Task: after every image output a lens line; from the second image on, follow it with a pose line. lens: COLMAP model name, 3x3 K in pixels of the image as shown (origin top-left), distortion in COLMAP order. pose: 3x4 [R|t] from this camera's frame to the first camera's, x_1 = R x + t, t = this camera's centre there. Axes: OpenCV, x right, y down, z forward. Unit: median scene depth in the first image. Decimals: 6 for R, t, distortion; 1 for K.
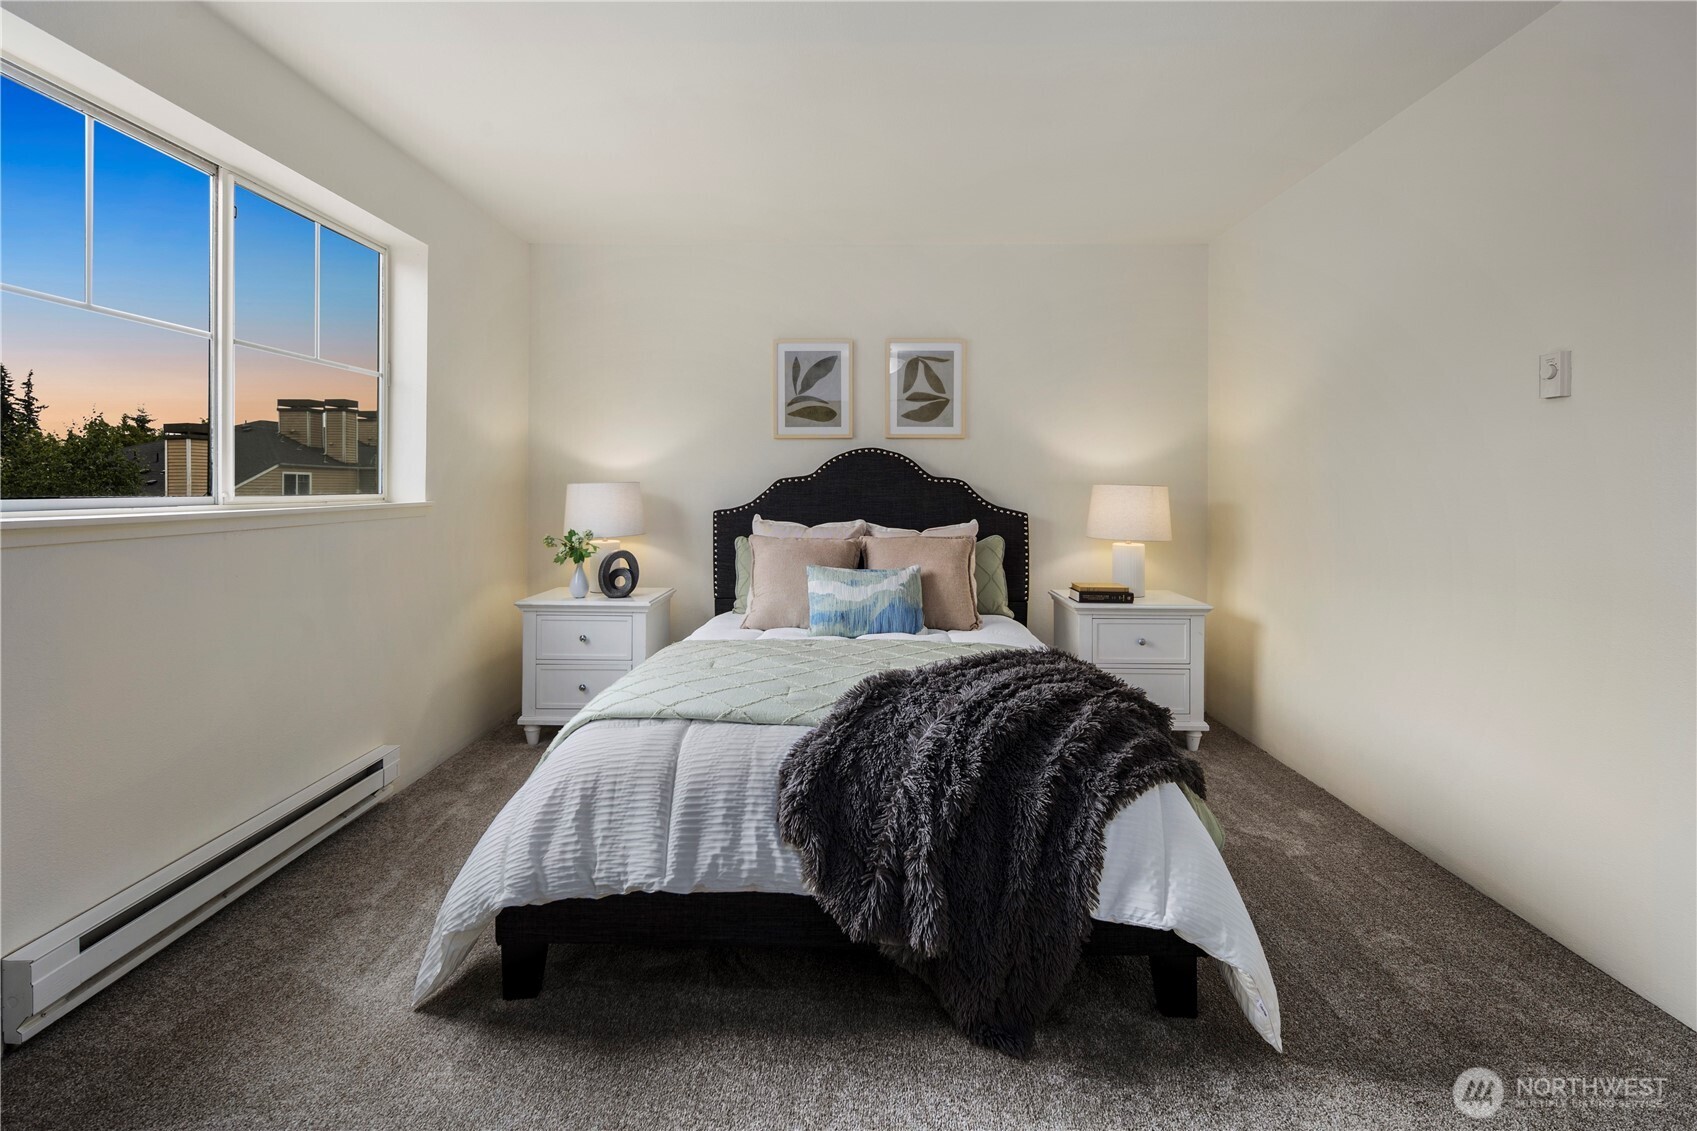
lens RADIAL K [[745.9, 0, 847.3], [0, 745.9, 499.7], [0, 0, 1]] dist [0.001119, -0.000453]
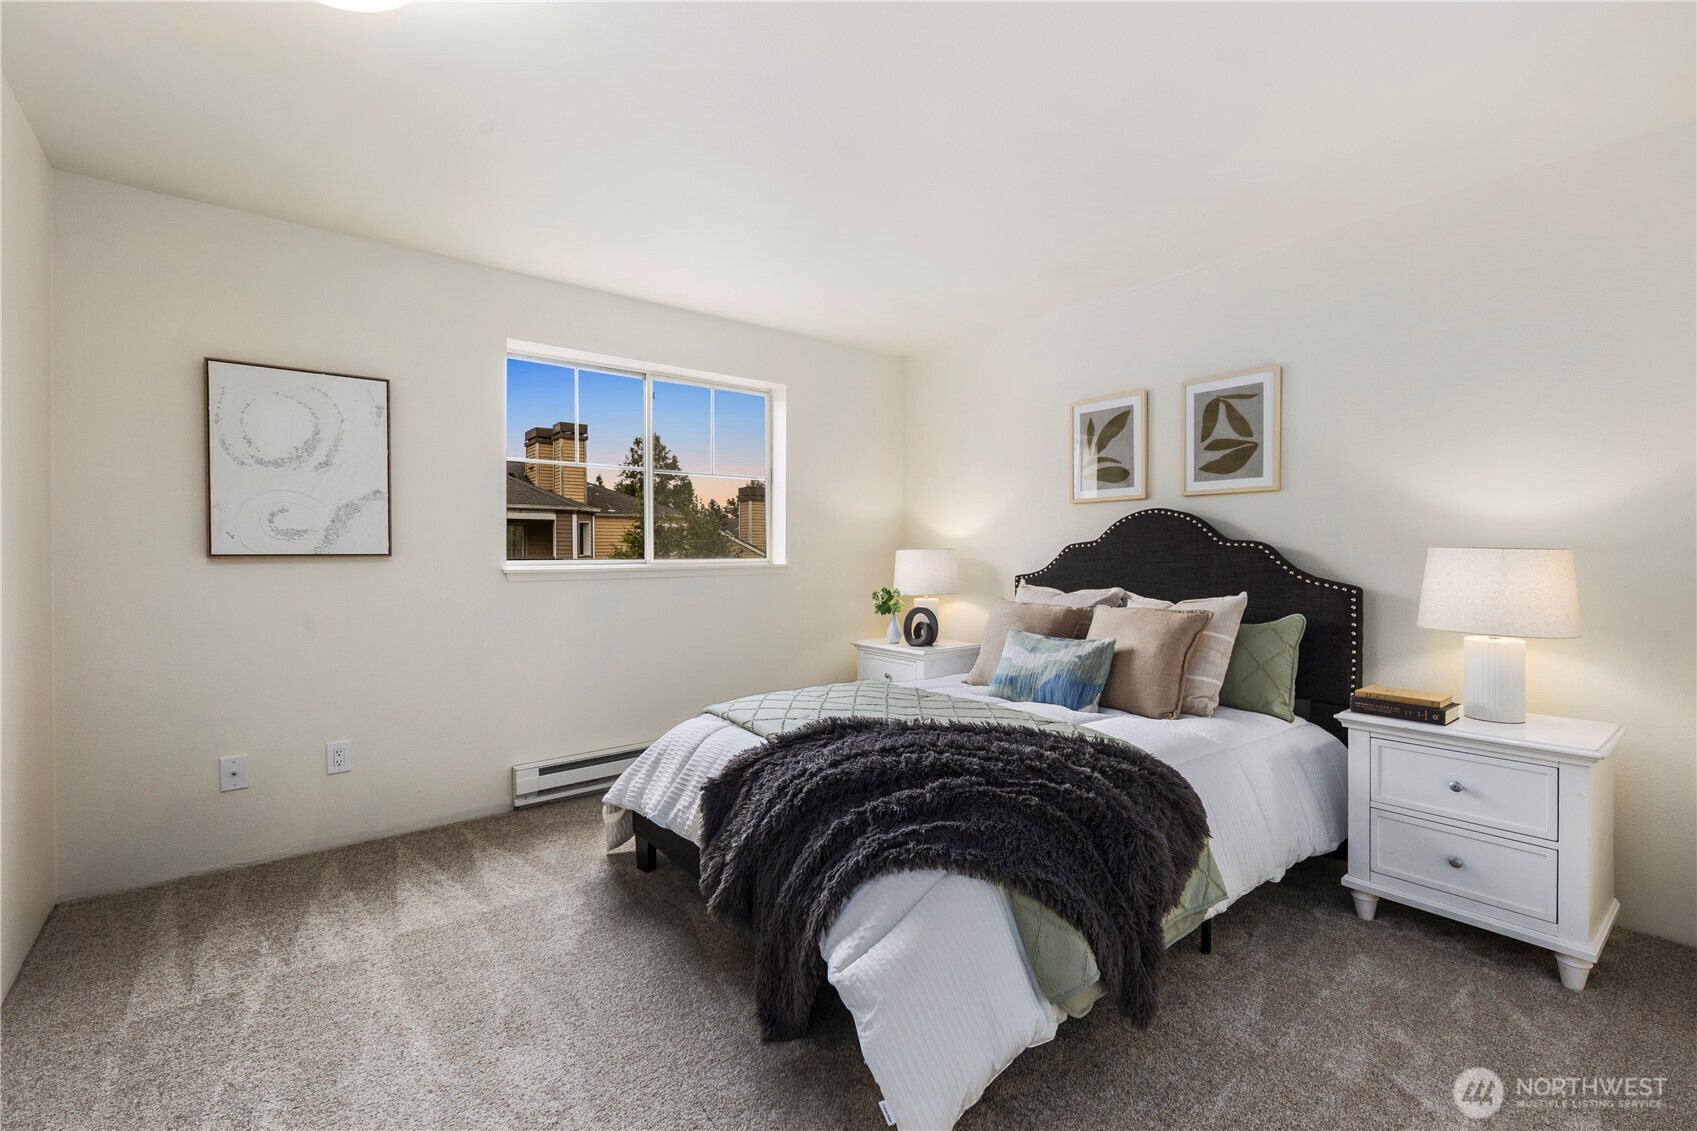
lens RADIAL K [[749.4, 0, 849.3], [0, 749.4, 565.9], [0, 0, 1]] dist [-0.001356, -0.000509]
pose [[0.630380, 0.008897, -0.776236, 0.526452], [-0.011471, 0.999932, 0.002146, 0.001670], [0.776202, 0.007551, 0.630439, 0.158141]]
